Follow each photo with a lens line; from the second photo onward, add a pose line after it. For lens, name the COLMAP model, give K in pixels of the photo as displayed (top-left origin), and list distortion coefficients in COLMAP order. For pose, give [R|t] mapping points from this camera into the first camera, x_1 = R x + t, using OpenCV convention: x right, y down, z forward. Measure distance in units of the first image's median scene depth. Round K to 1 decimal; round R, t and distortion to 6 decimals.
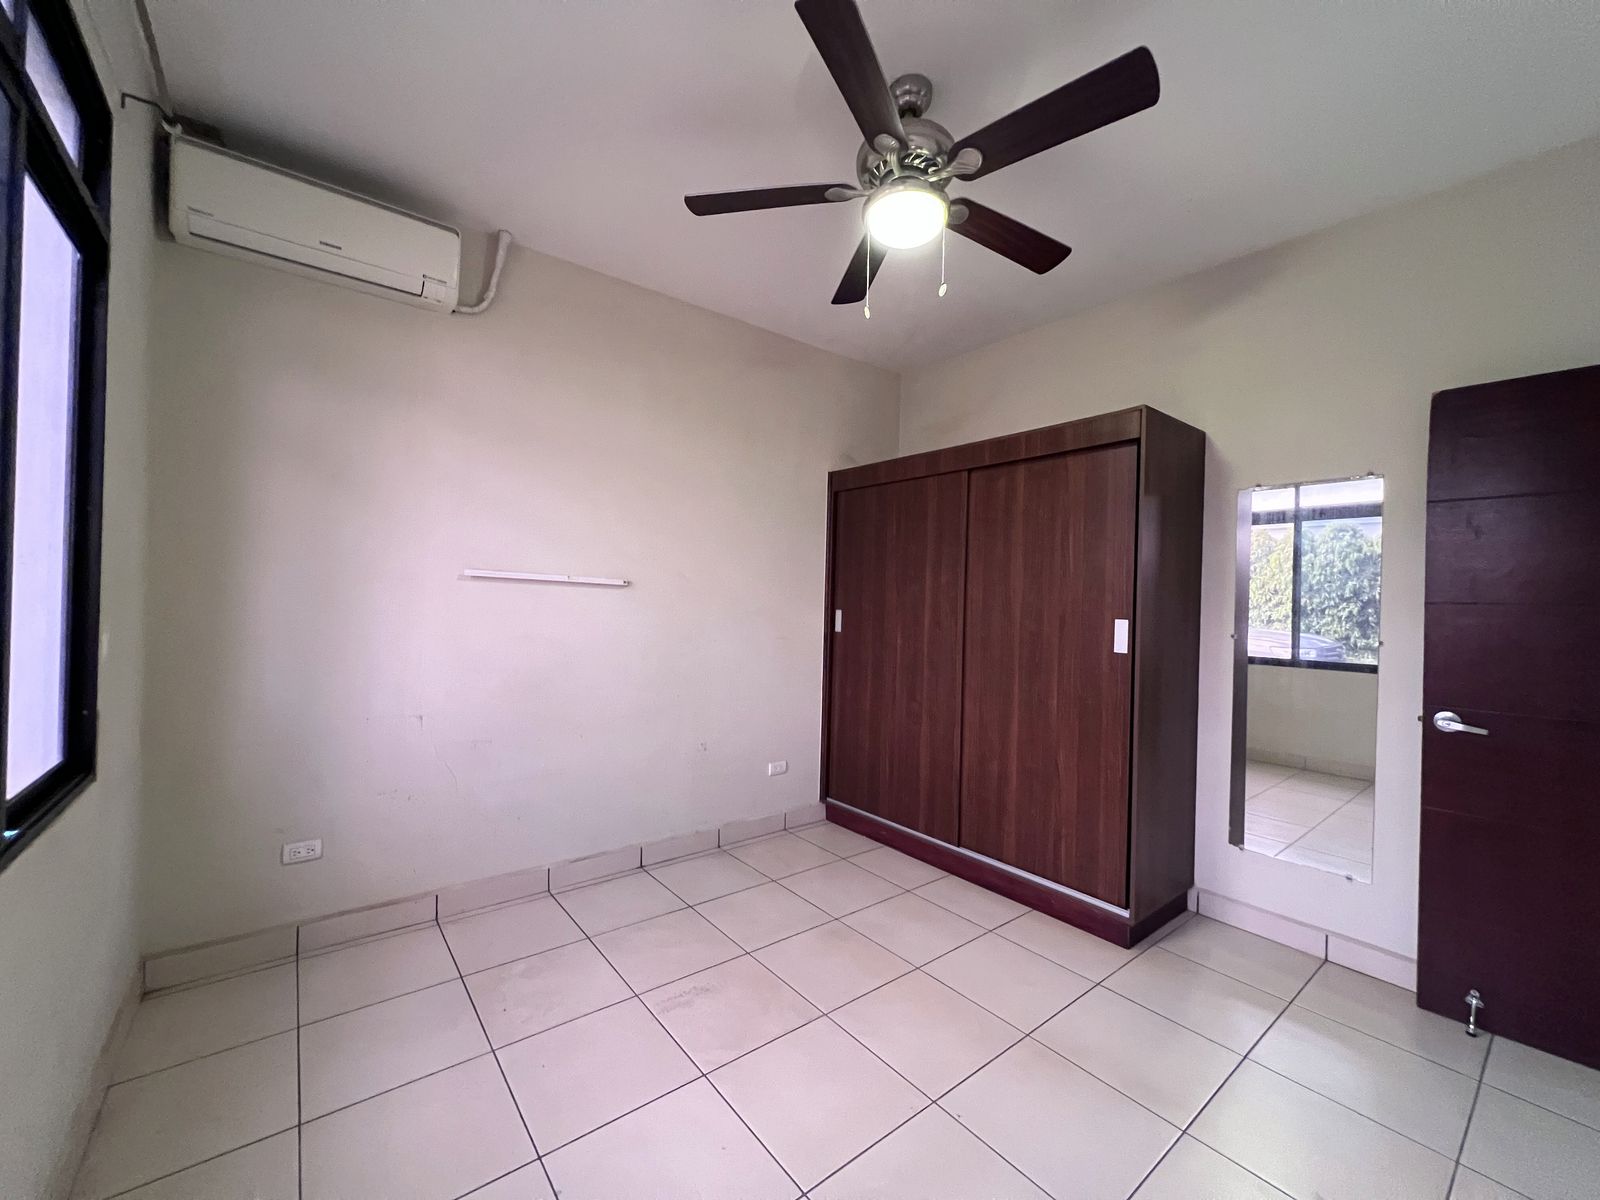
lens RADIAL K [[640.1, 0, 795.0], [0, 640.1, 595.2], [0, 0, 1]] dist [-0.000189, 0.000499]
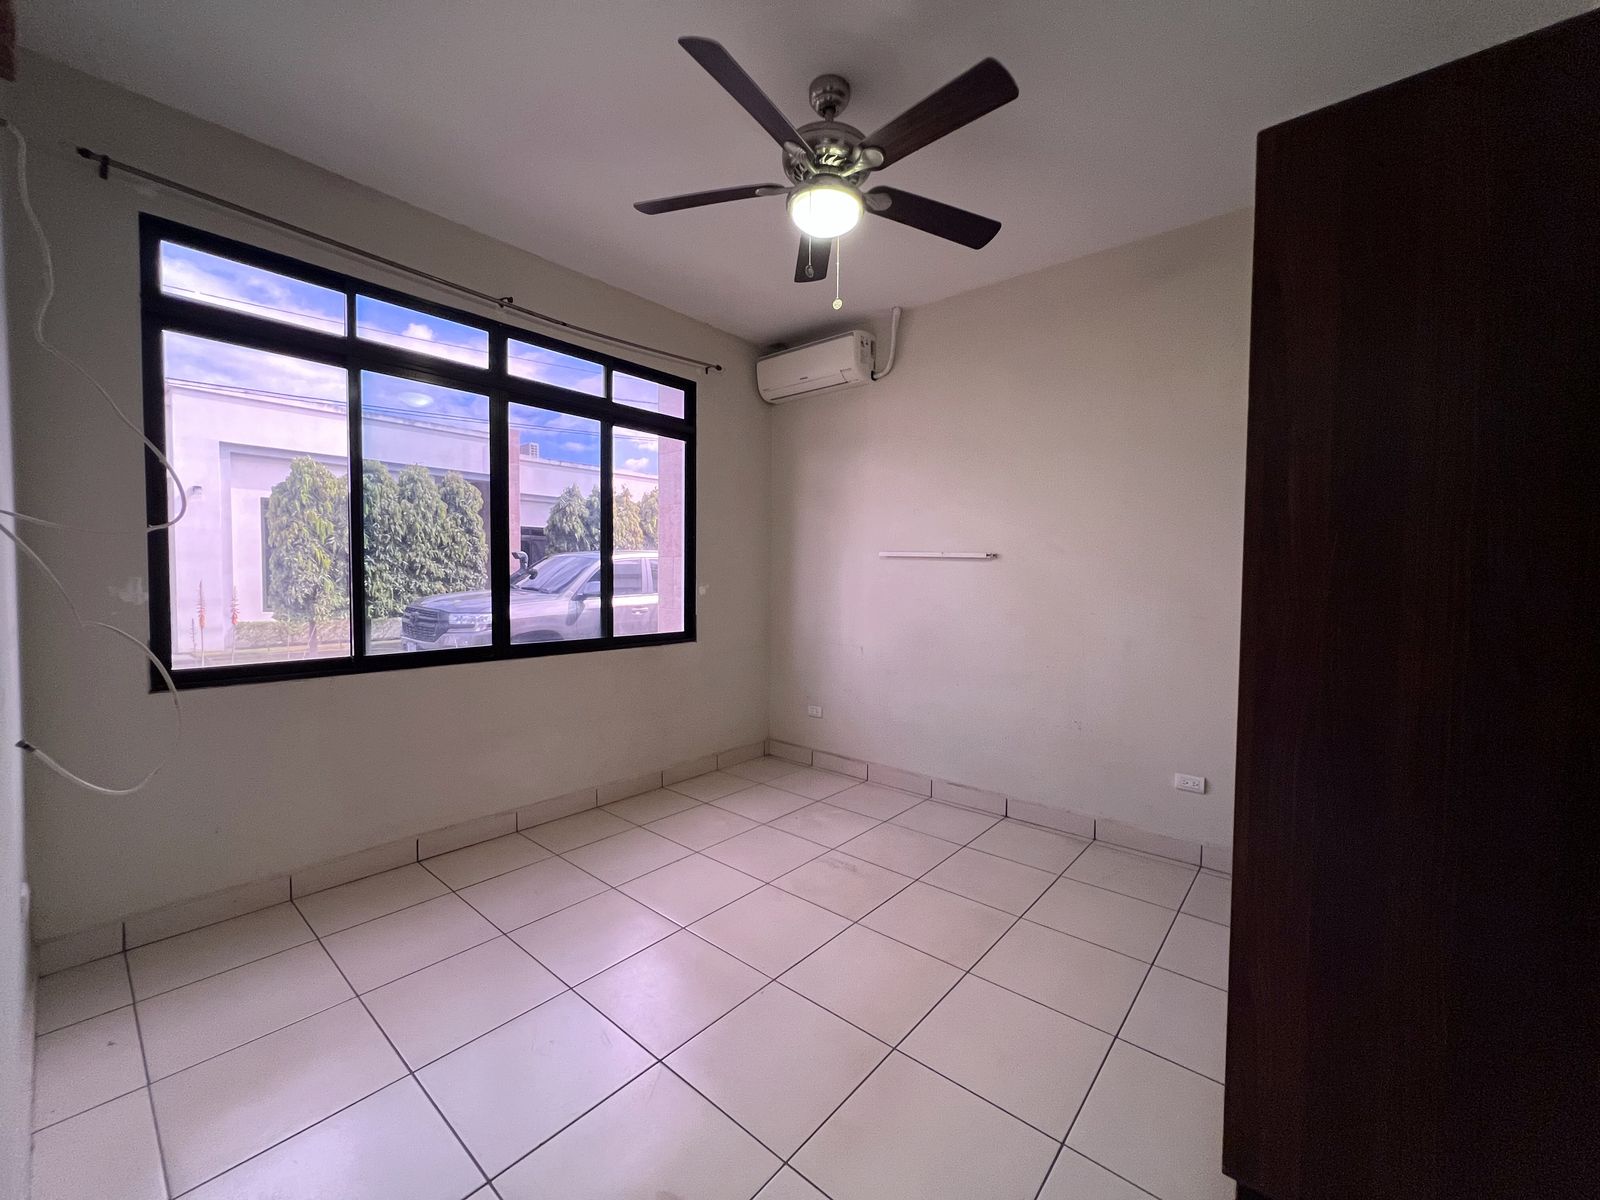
lens RADIAL K [[640.1, 0, 793.9], [0, 640.1, 593.7], [0, 0, 1]] dist [-0.000189, 0.000499]
pose [[0.188744, 0.006041, -0.982008, 0.877824], [0.004707, 0.999964, 0.007056, 0.043340], [0.982015, -0.005954, 0.188709, 0.517290]]
